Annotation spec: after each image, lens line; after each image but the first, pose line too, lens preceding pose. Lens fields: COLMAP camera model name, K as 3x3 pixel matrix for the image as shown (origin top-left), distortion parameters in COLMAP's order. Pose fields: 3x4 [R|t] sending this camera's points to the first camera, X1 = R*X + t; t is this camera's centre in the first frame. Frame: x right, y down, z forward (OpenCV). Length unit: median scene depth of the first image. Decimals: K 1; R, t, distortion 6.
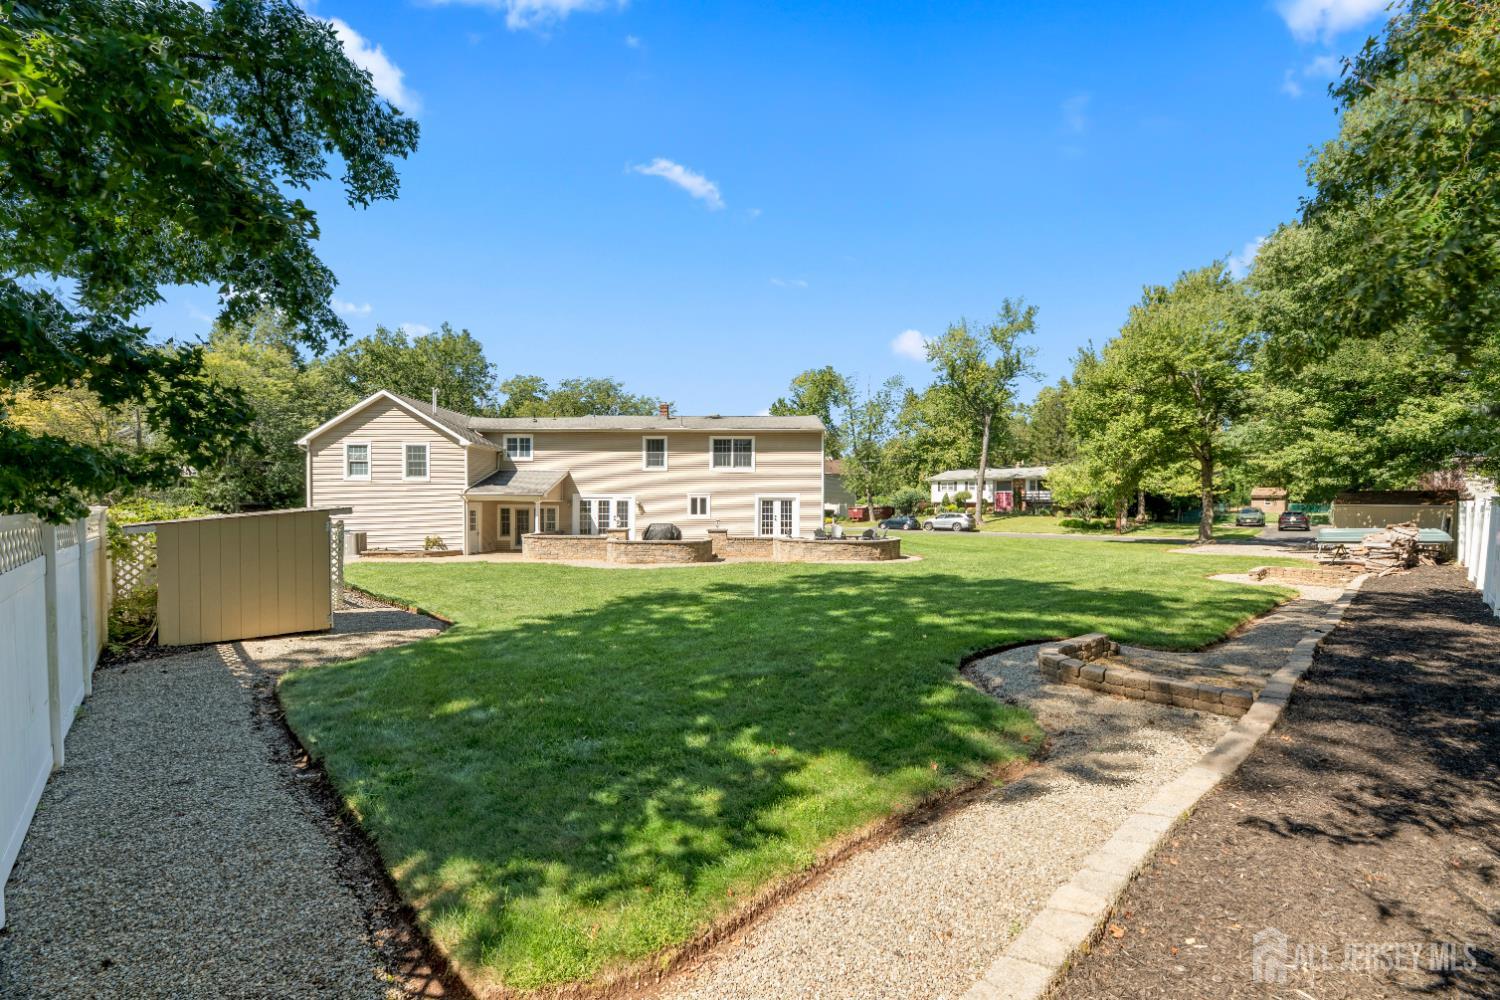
lens RADIAL K [[603.3, 0, 750.0], [0, 603.3, 500.0], [0, 0, 1]] dist [0.007303, -0.006978]
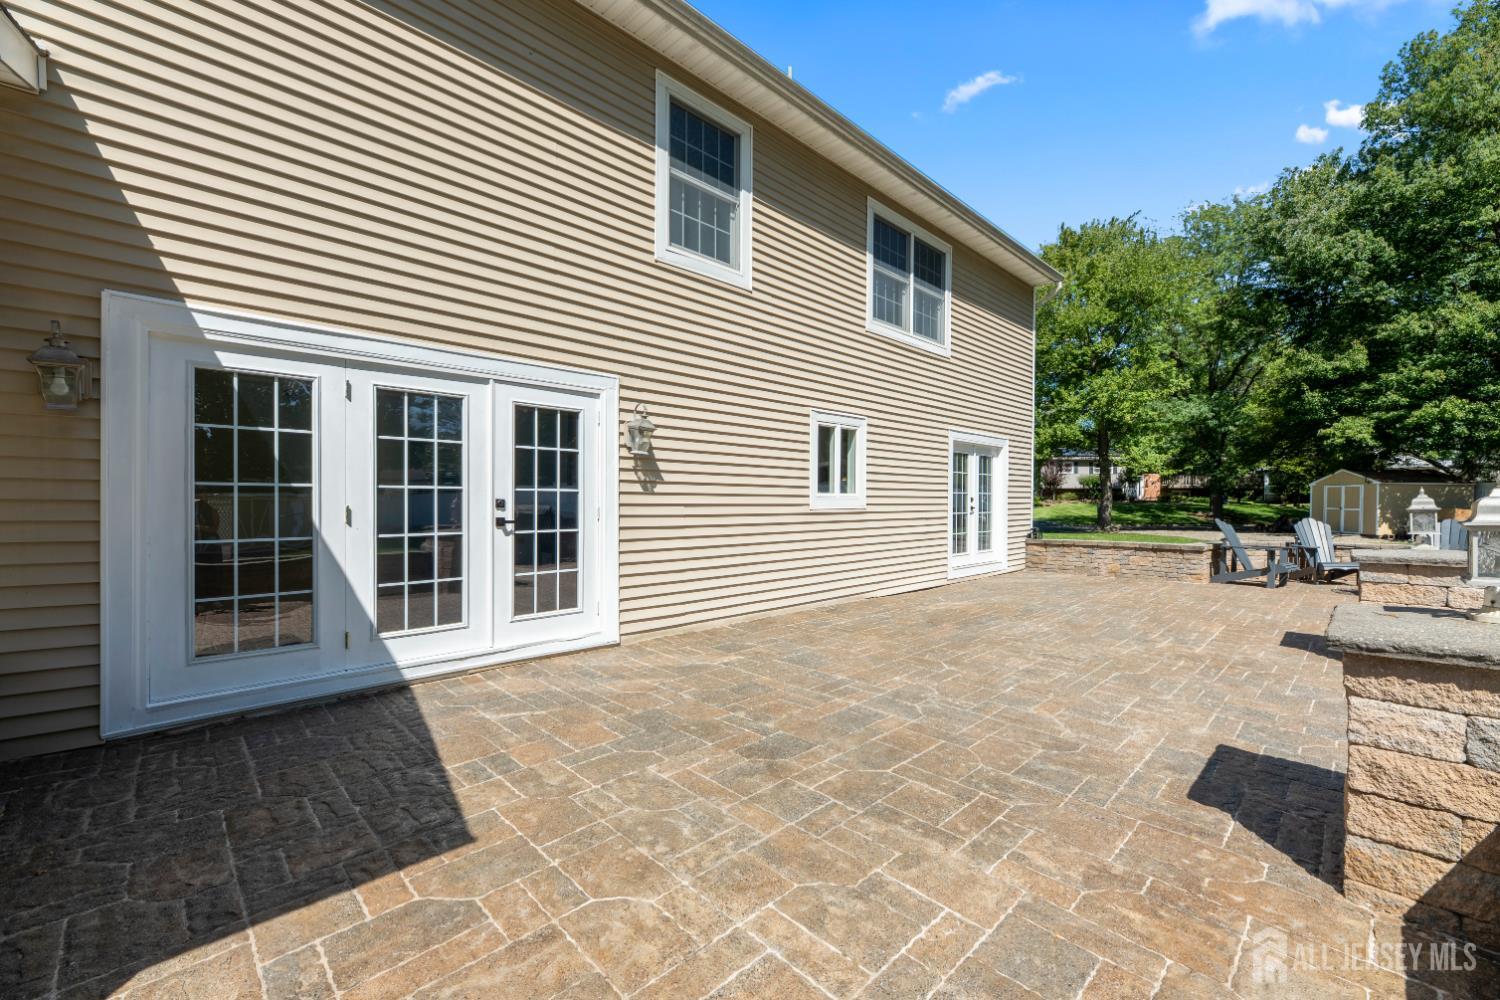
lens RADIAL K [[603.3, 0, 750.0], [0, 603.3, 500.0], [0, 0, 1]] dist [0.007303, -0.006978]
pose [[0.710683, -0.002717, 0.703507, -0.287619], [-0.006383, 0.999926, 0.010310, 0.024378], [-0.703484, -0.011818, 0.710613, 0.845658]]
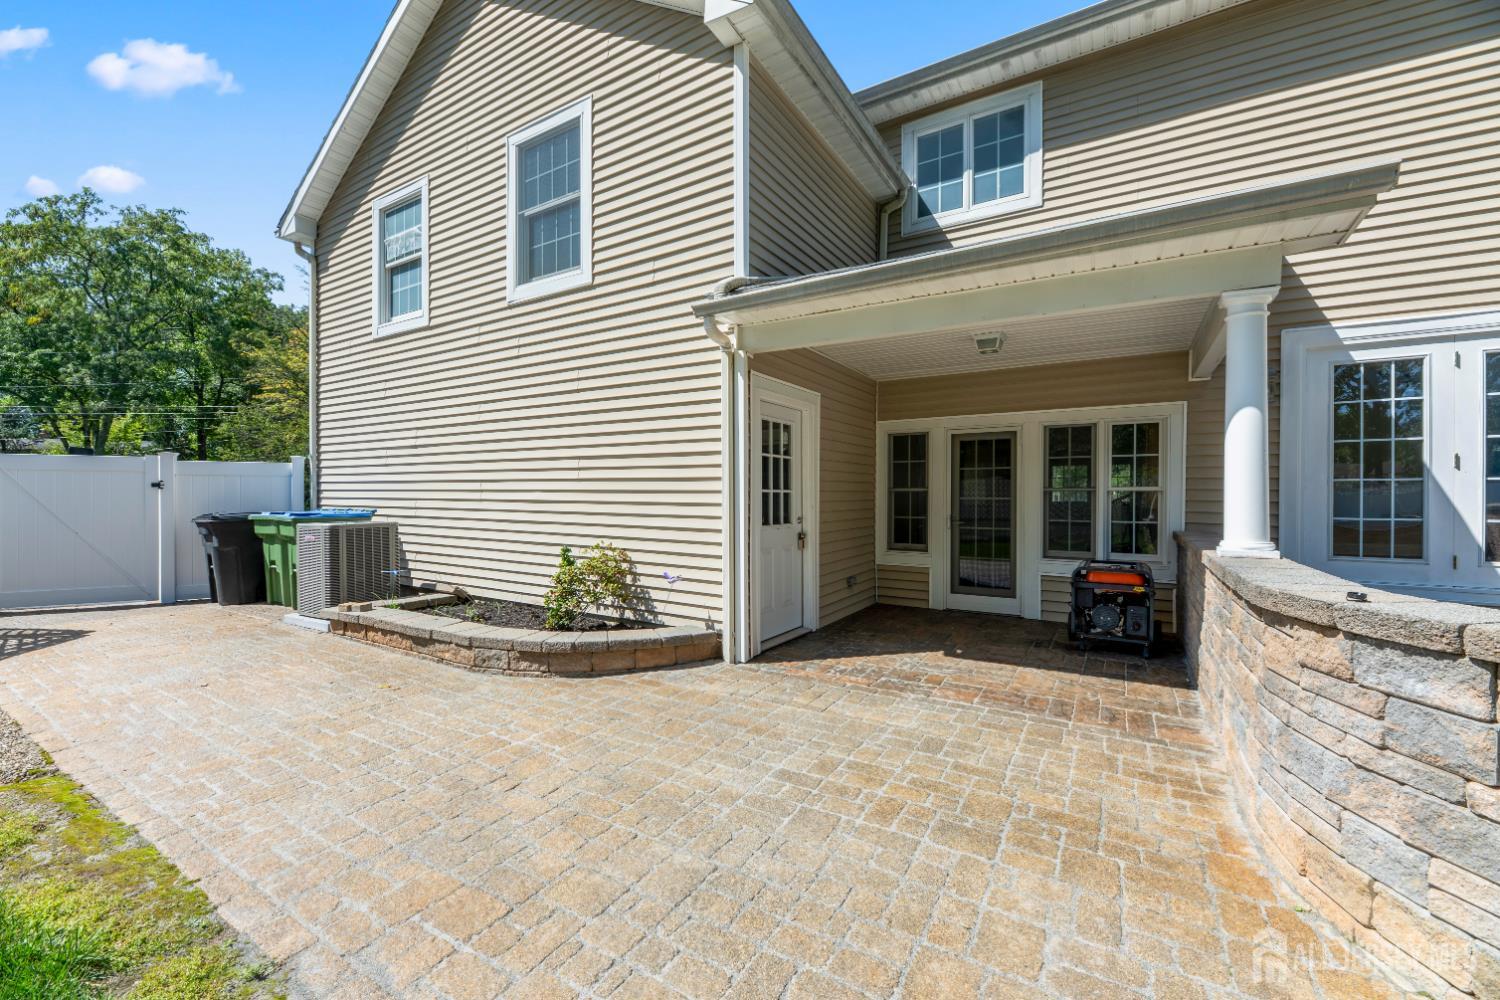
lens RADIAL K [[603.3, 0, 750.0], [0, 603.3, 500.0], [0, 0, 1]] dist [0.007303, -0.006978]
pose [[0.855606, 0.001294, -0.517626, -0.336563], [0.003952, 0.999951, 0.009032, 0.037990], [0.517612, -0.009773, 0.855559, 0.763228]]
